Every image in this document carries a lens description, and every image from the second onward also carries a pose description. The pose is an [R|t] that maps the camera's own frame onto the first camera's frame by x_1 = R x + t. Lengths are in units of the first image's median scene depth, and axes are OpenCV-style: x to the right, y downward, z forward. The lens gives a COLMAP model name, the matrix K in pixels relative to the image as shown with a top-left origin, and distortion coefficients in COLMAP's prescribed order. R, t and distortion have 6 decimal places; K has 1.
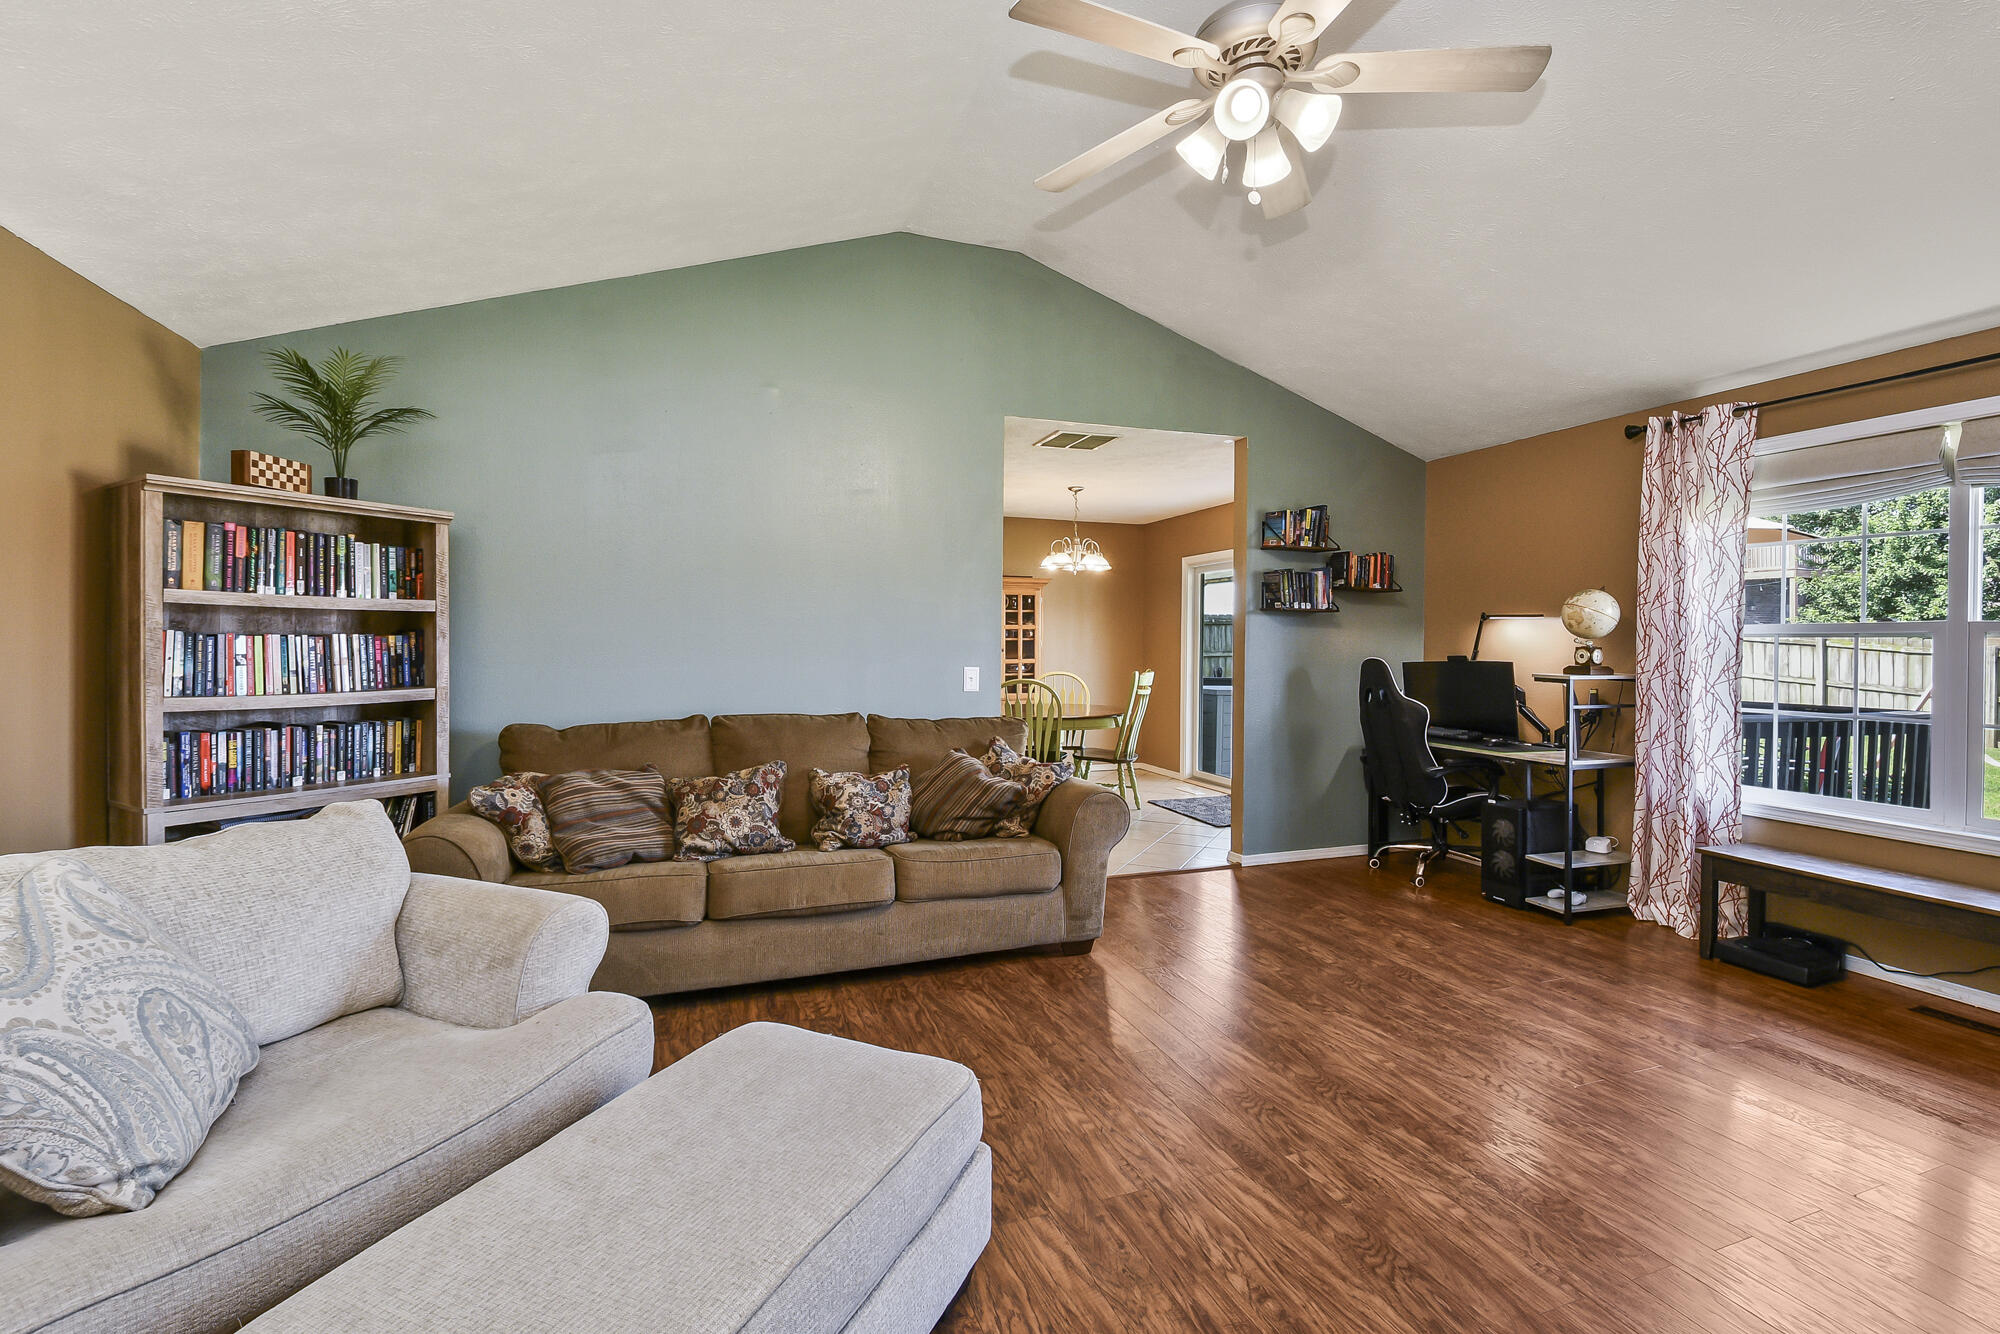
lens RADIAL K [[916.6, 0, 1022.5], [0, 916.6, 616.5], [0, 0, 1]] dist [-0.000842, -0.000560]
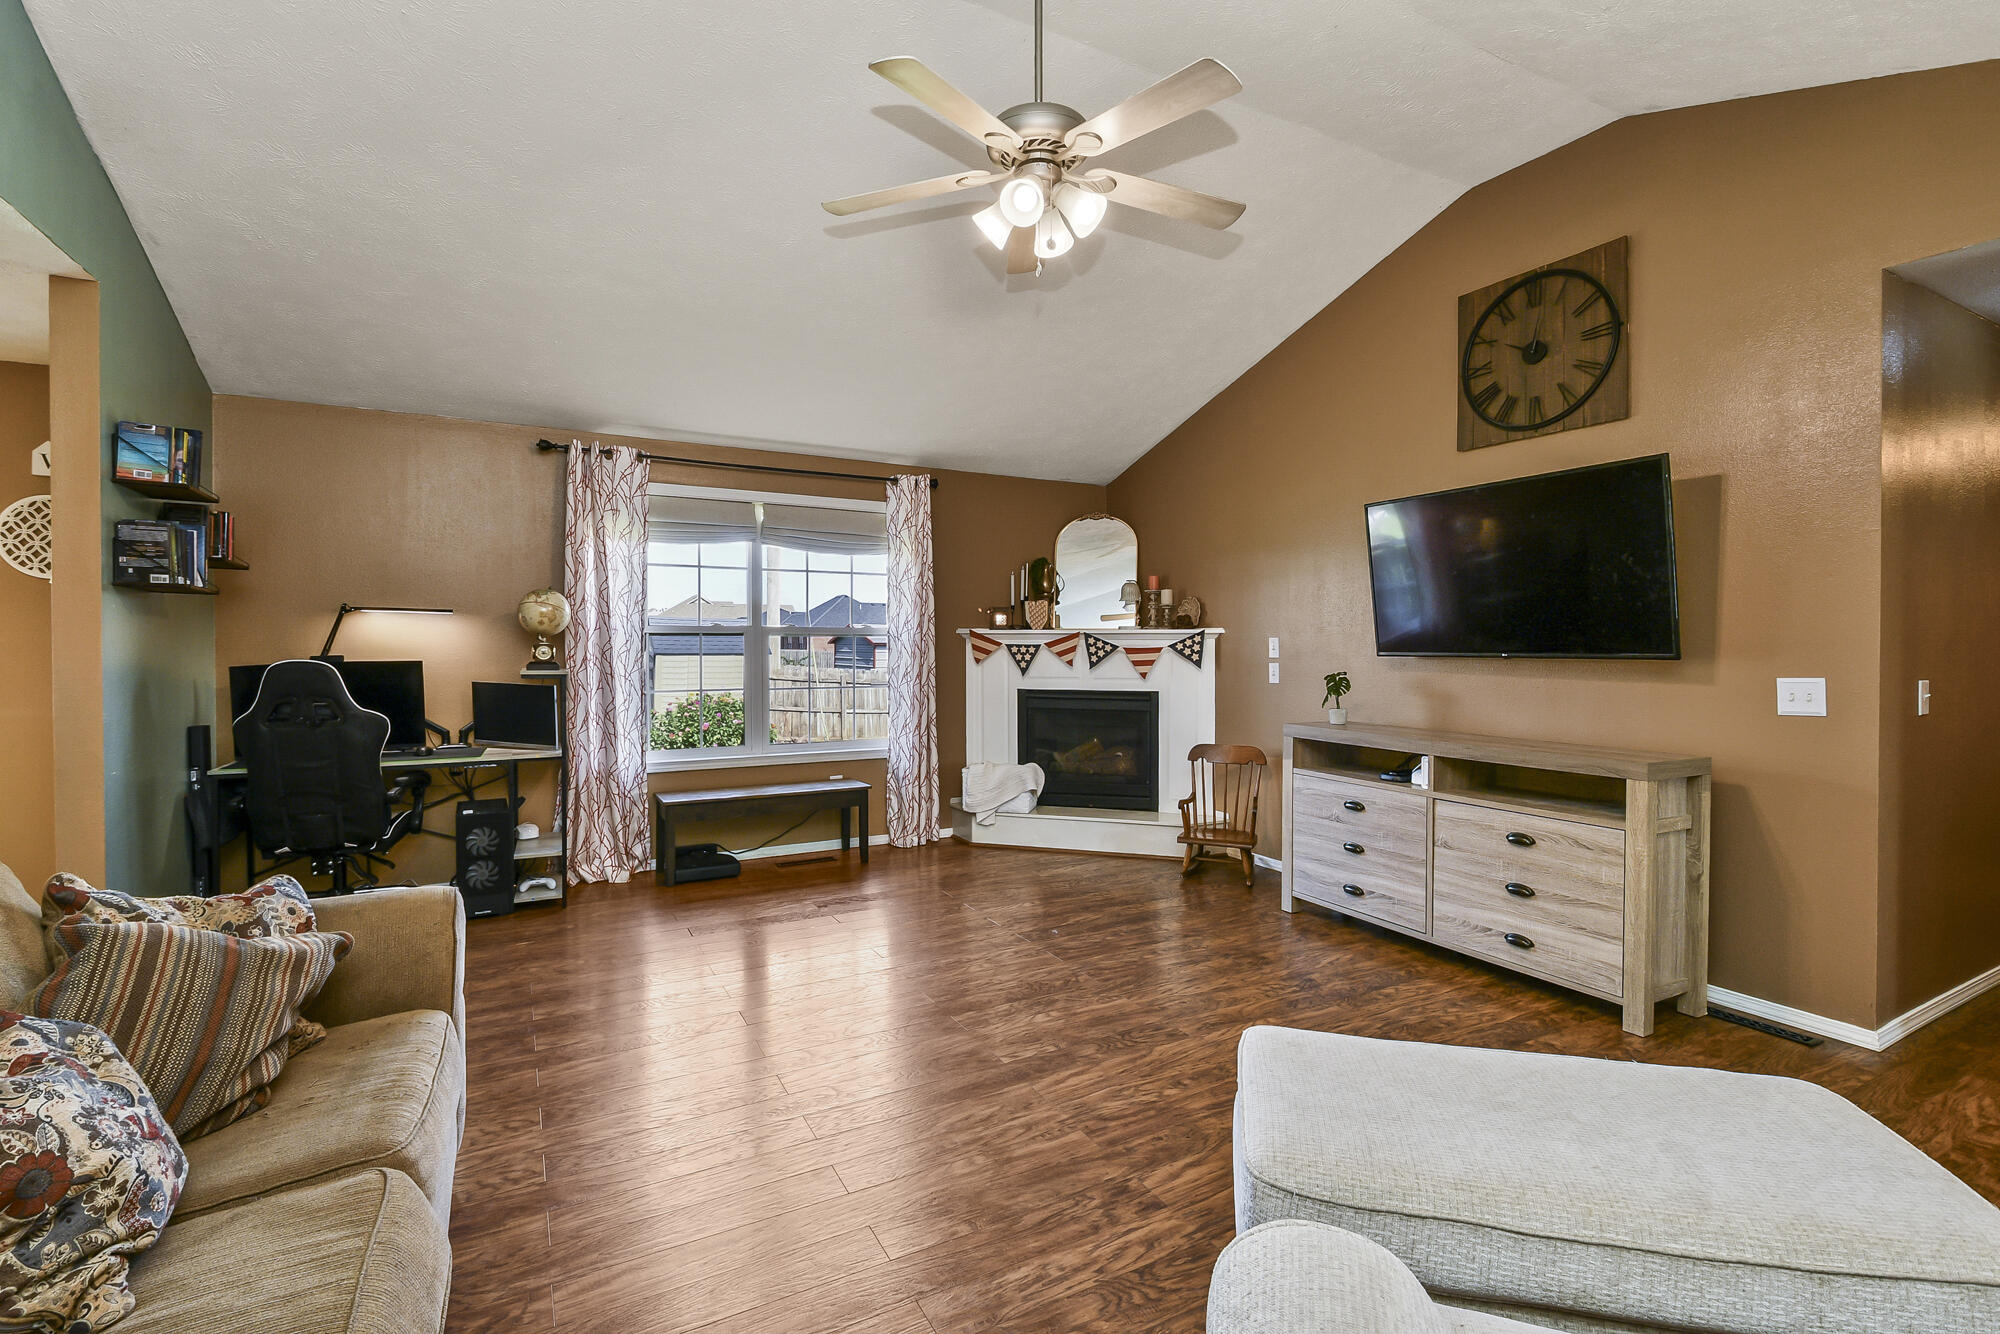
lens RADIAL K [[875.2, 0, 990.7], [0, 875.2, 658.6], [0, 0, 1]] dist [-0.000411, -0.000431]
pose [[-0.139243, -0.021956, 0.990015, -0.514377], [-0.028719, 0.999423, 0.018126, 0.019378], [-0.989842, -0.025908, -0.139793, 0.723585]]
